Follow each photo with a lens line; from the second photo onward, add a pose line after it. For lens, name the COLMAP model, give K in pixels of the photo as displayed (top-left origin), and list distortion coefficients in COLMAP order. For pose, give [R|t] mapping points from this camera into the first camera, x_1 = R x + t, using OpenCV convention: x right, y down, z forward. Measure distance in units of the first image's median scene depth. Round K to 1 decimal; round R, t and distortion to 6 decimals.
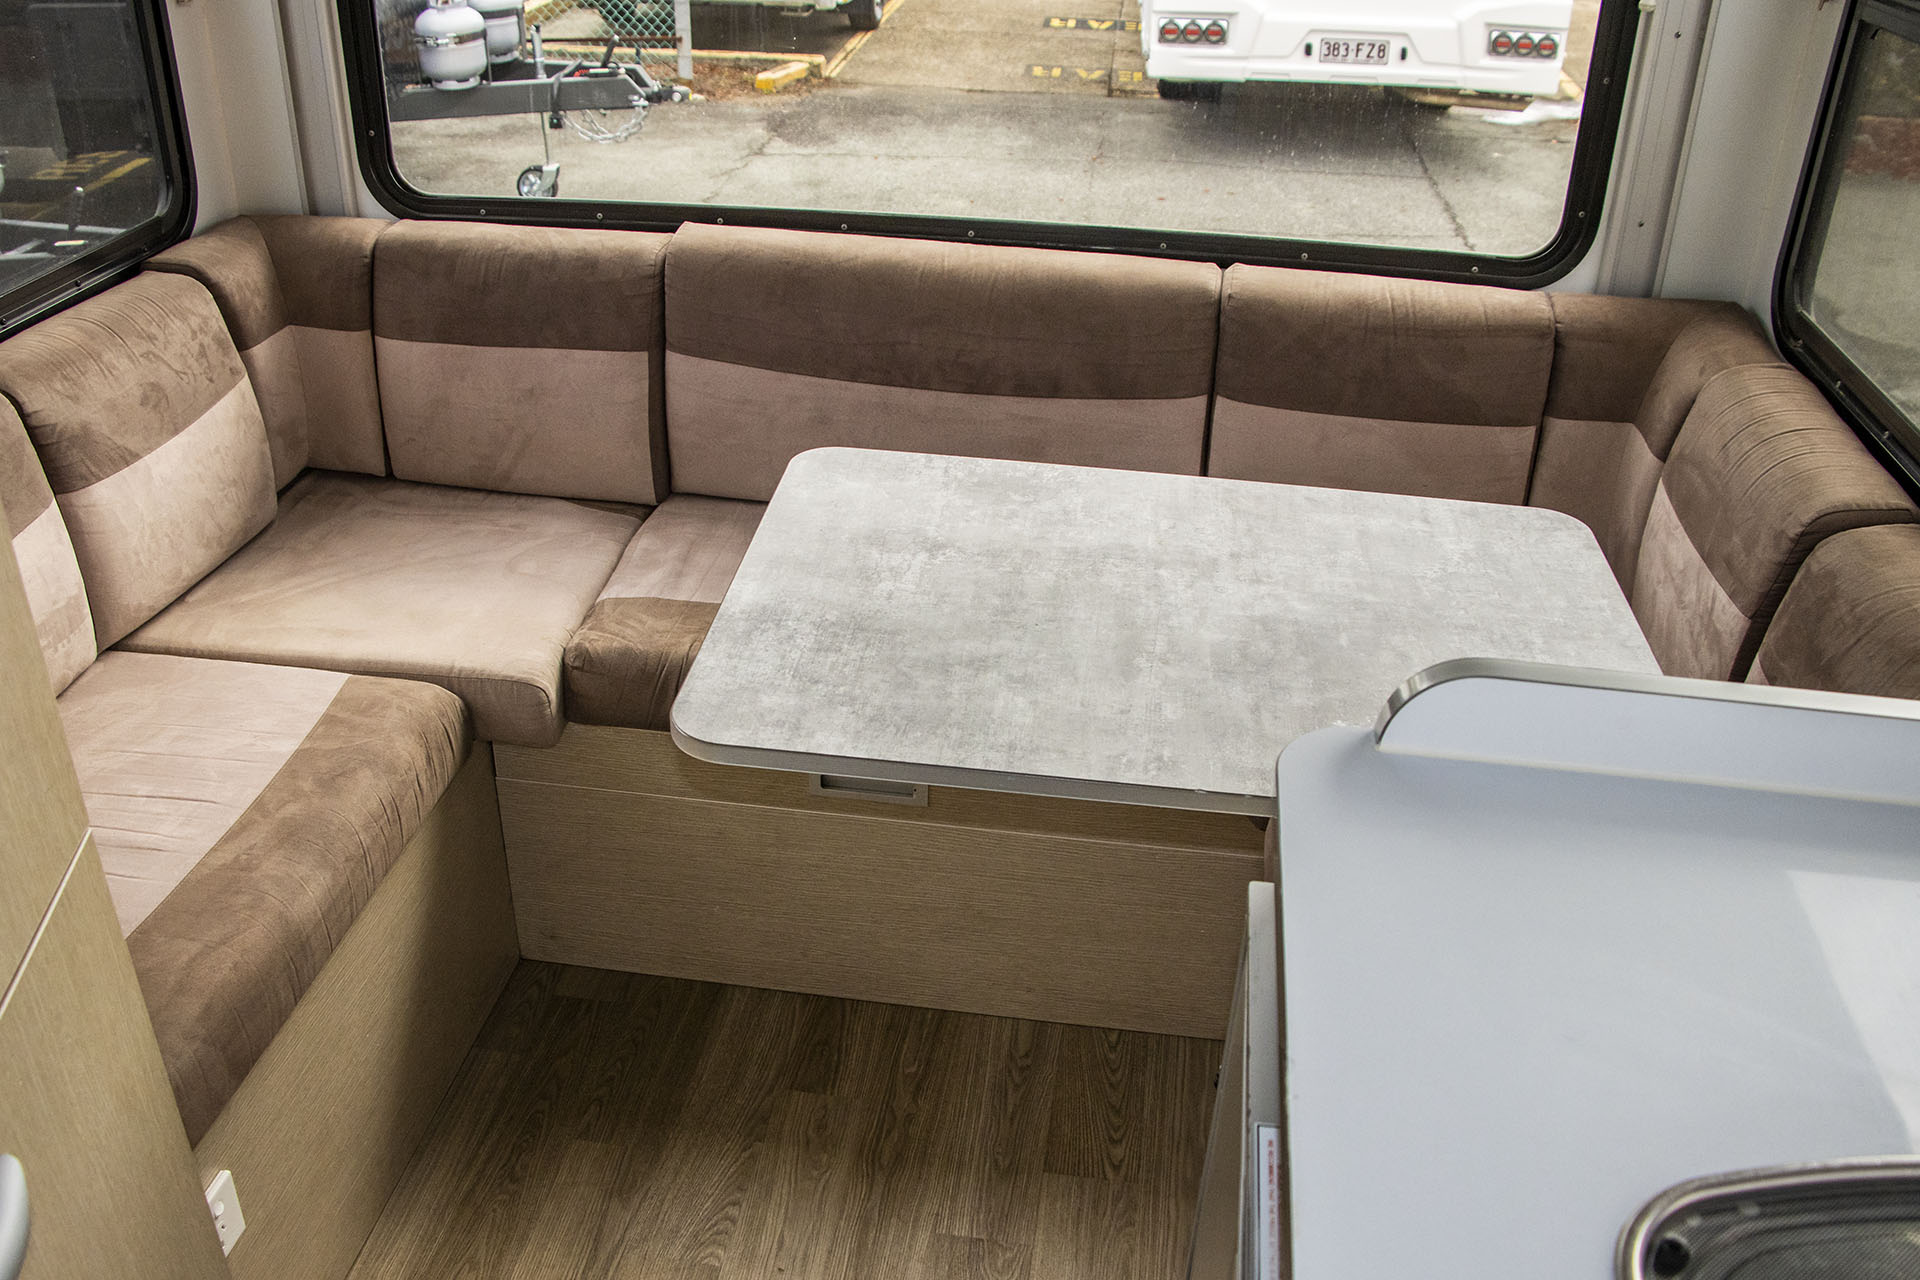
lens RADIAL K [[1657.9, 0, 919.2], [0, 1657.9, 634.6], [0, 0, 1]] dist [-0.156237, 0.052474]
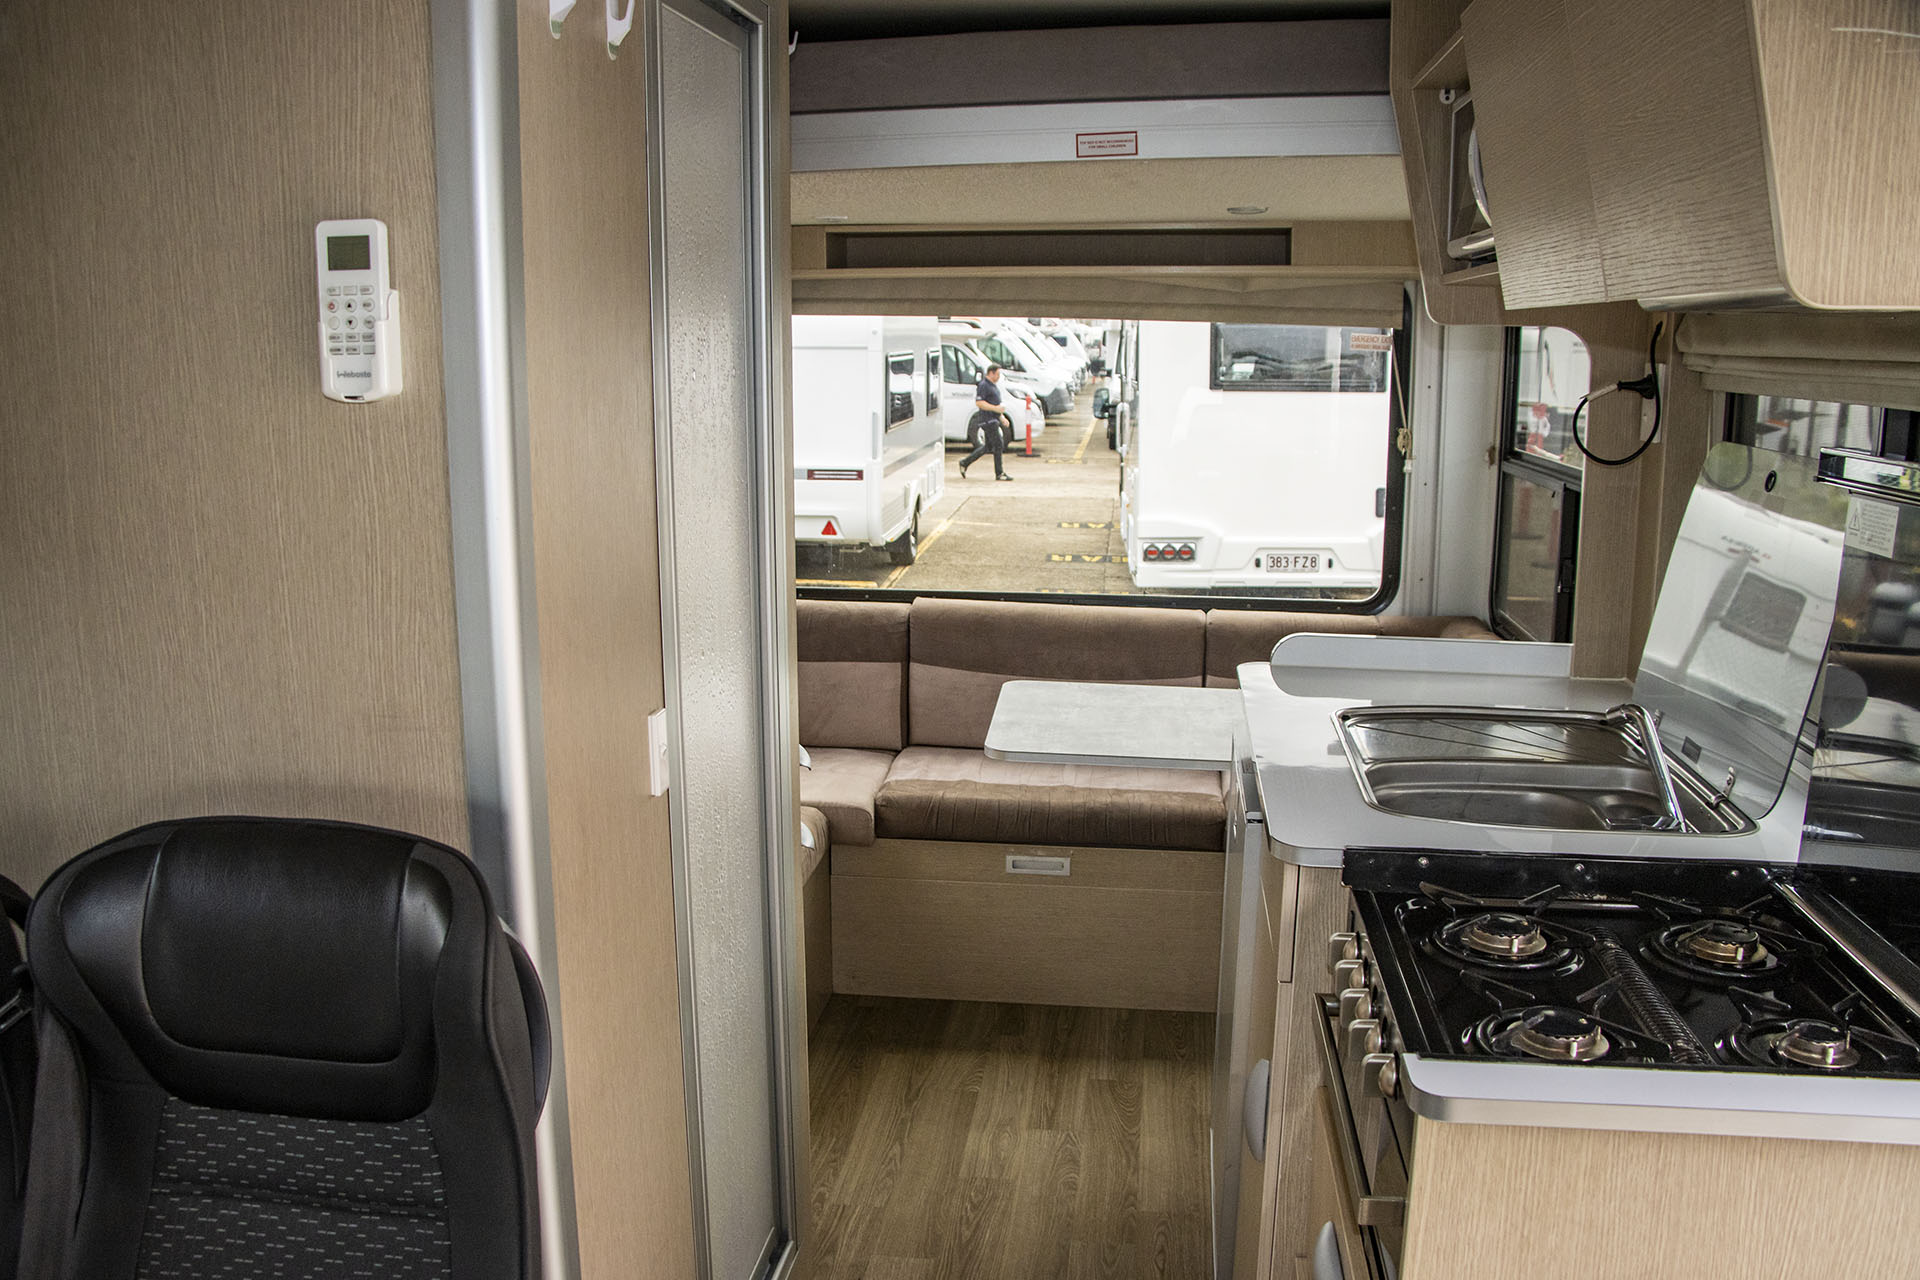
lens RADIAL K [[1657.9, 0, 961.3], [0, 1657.9, 644.8], [0, 0, 1]] dist [-0.156237, 0.052474]
pose [[0.999183, -0.011886, 0.038623, -0.172755], [0.023735, 0.946146, -0.322870, 0.423112], [-0.032705, 0.323523, 0.945655, -0.794188]]
